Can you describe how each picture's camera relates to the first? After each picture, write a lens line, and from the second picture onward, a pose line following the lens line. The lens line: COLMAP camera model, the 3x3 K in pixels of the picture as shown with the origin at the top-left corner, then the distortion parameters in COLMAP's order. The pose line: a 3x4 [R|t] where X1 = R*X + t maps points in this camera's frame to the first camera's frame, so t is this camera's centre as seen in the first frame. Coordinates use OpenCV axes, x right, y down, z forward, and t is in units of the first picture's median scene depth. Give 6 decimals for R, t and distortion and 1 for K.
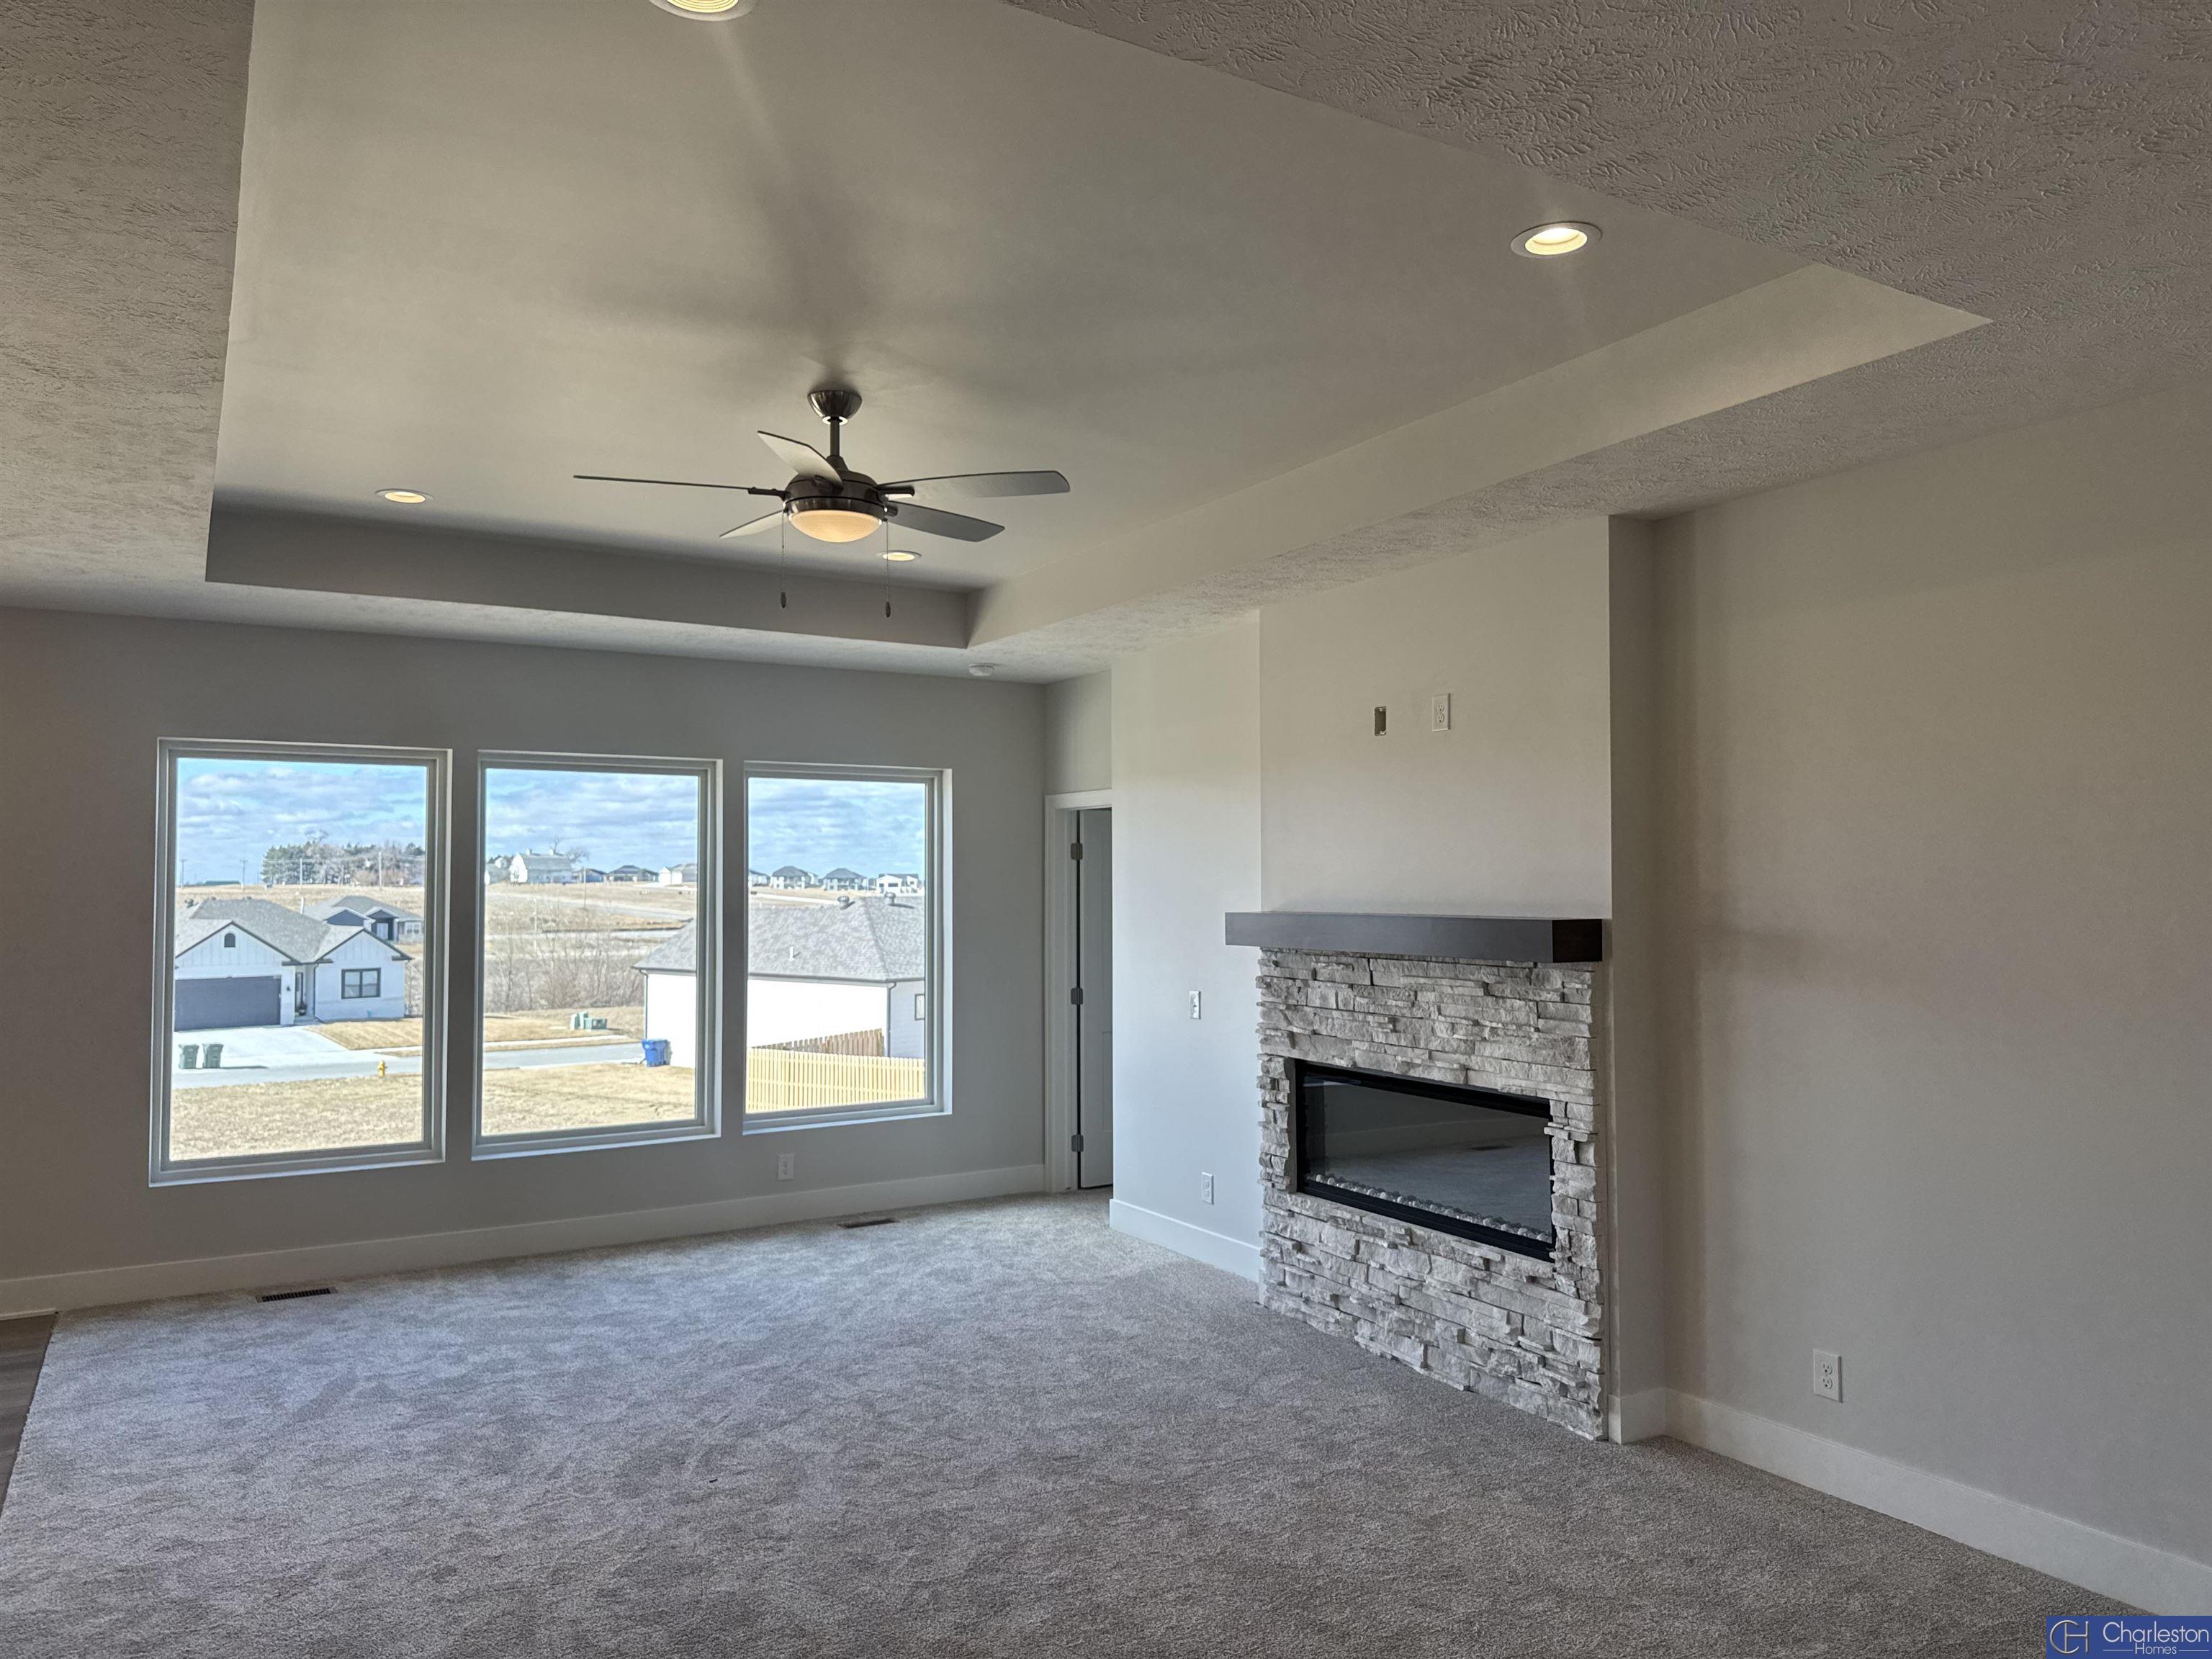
lens RADIAL K [[1580.5, 0, 1106.0], [0, 1580.5, 829.5], [0, 0, 1]] dist [0.057066, -0.003450]
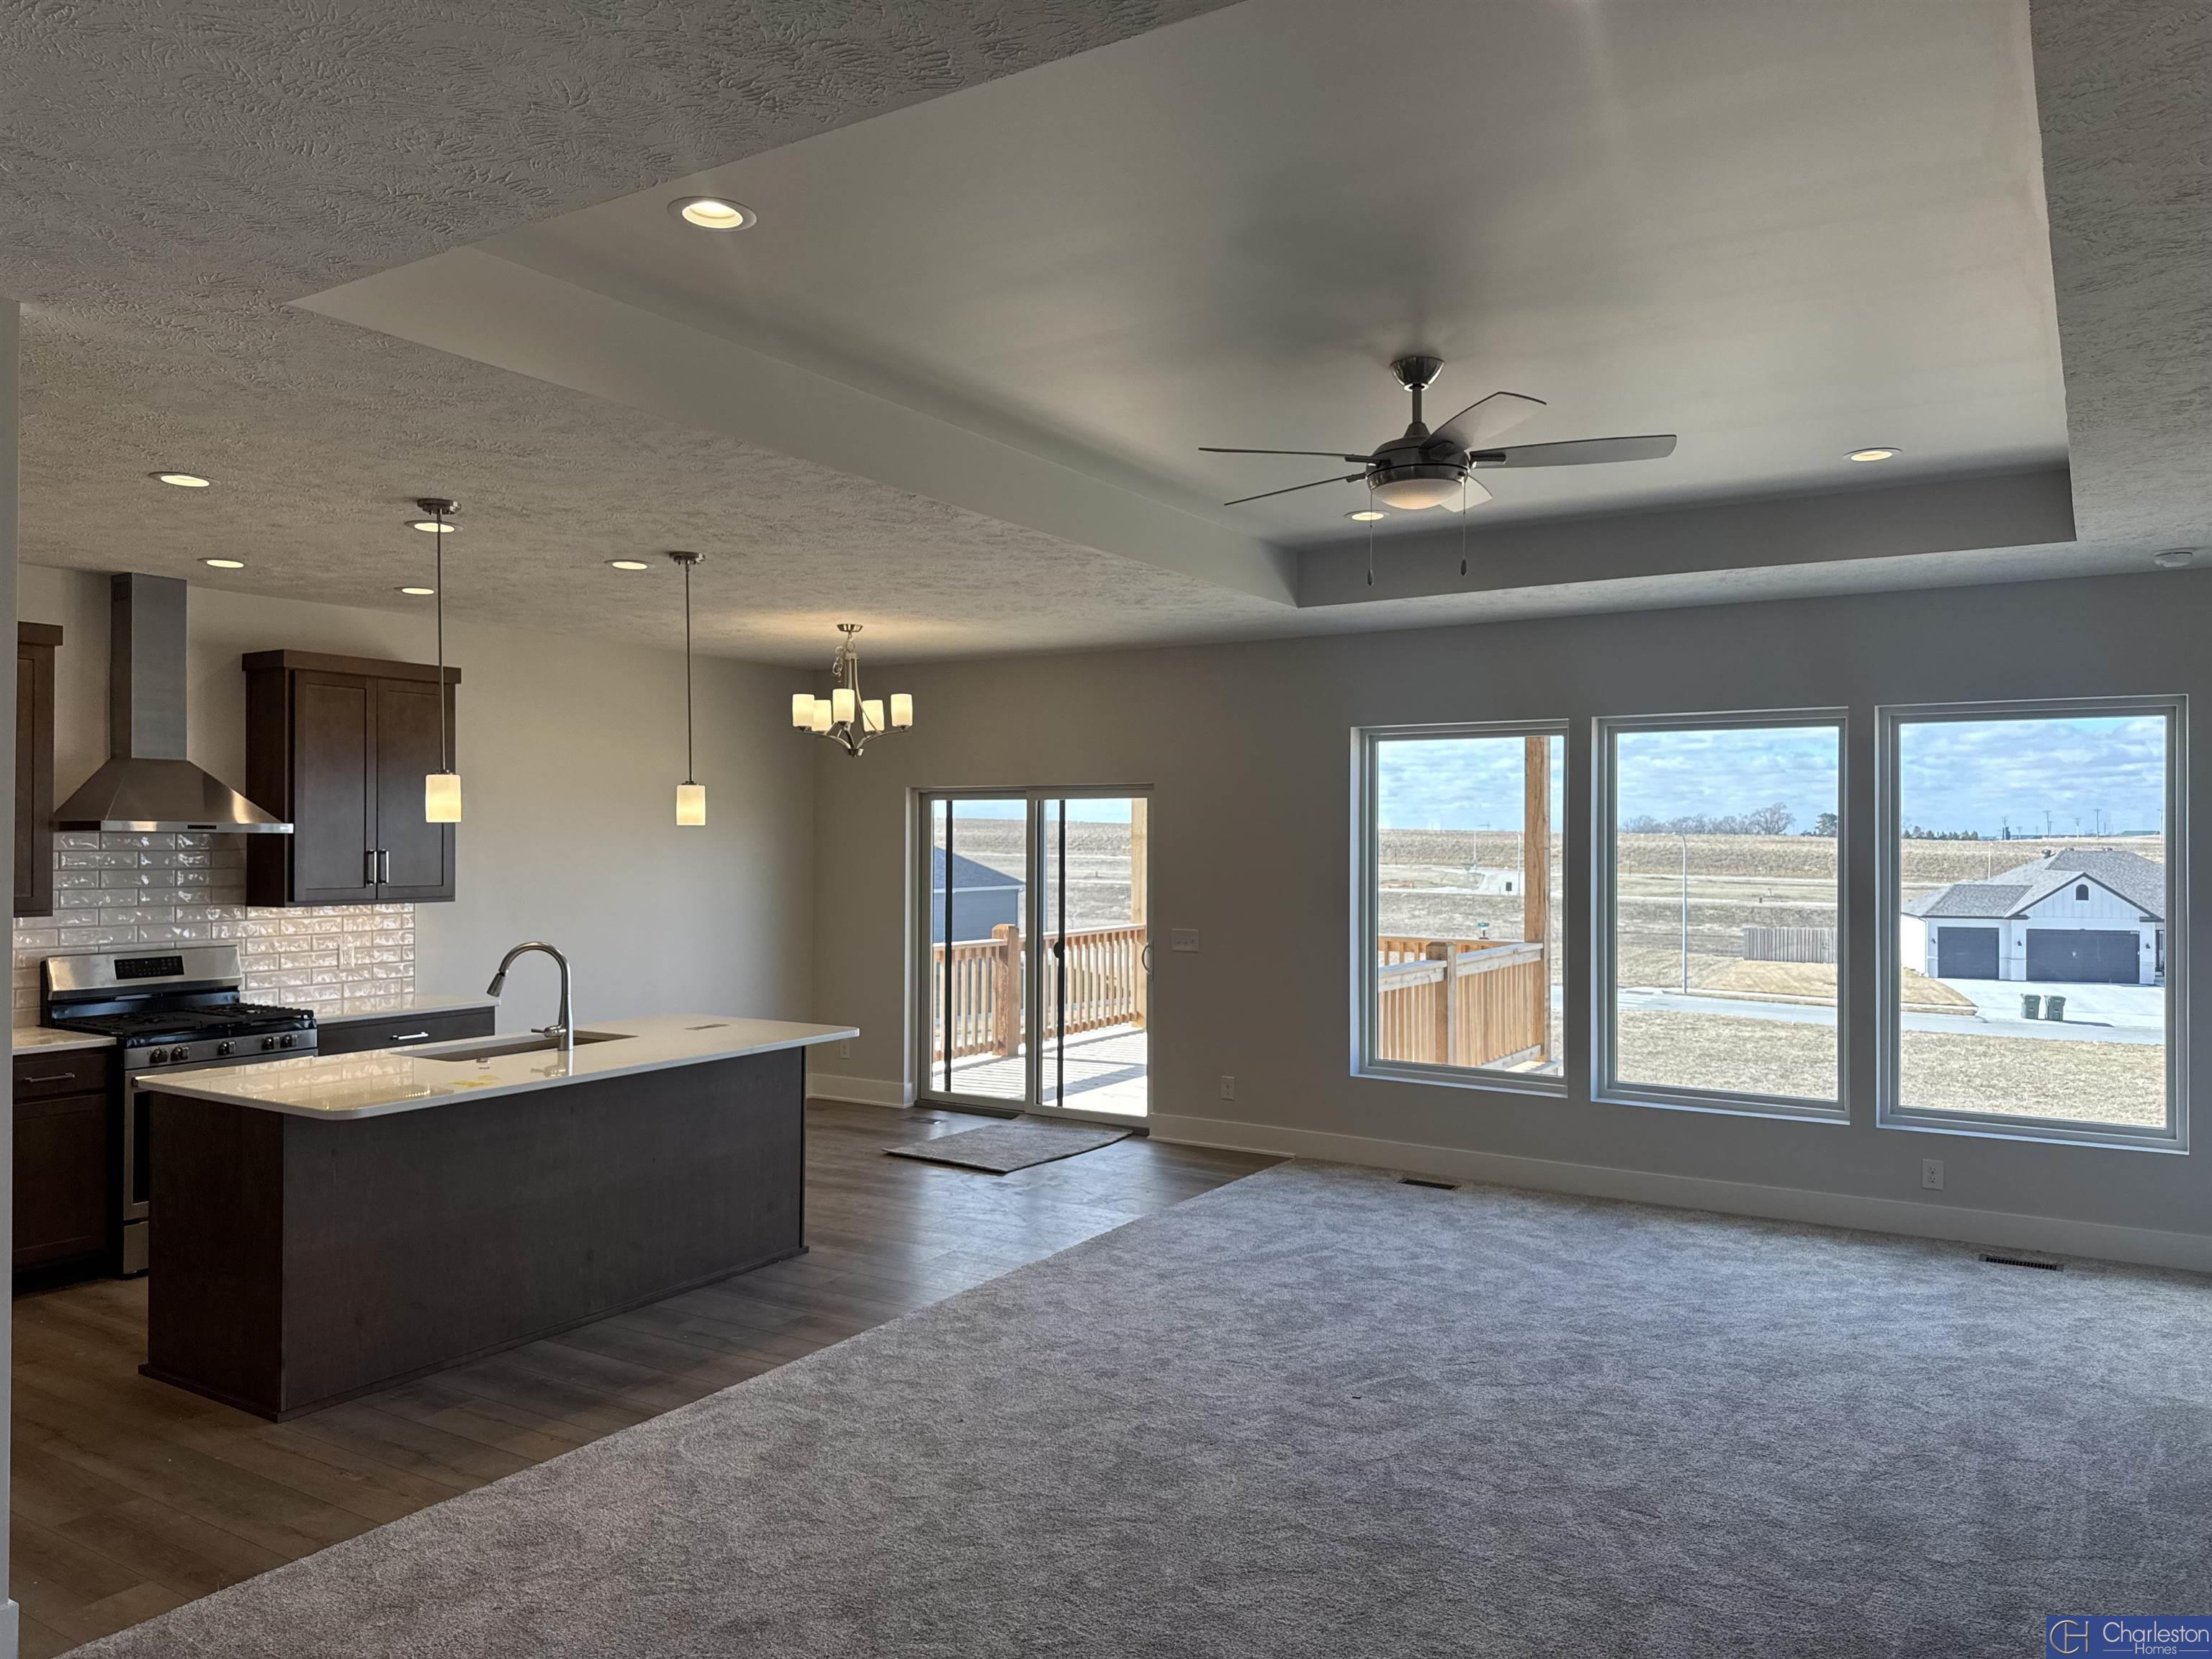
lens RADIAL K [[1566.6, 0, 1106.0], [0, 1566.6, 829.5], [0, 0, 1]] dist [0.065622, -0.005715]
pose [[0.470239, -0.001705, -0.882538, 0.497060], [0.029228, 0.999480, 0.013643, 0.001278], [0.882055, -0.032211, 0.470044, 0.284782]]
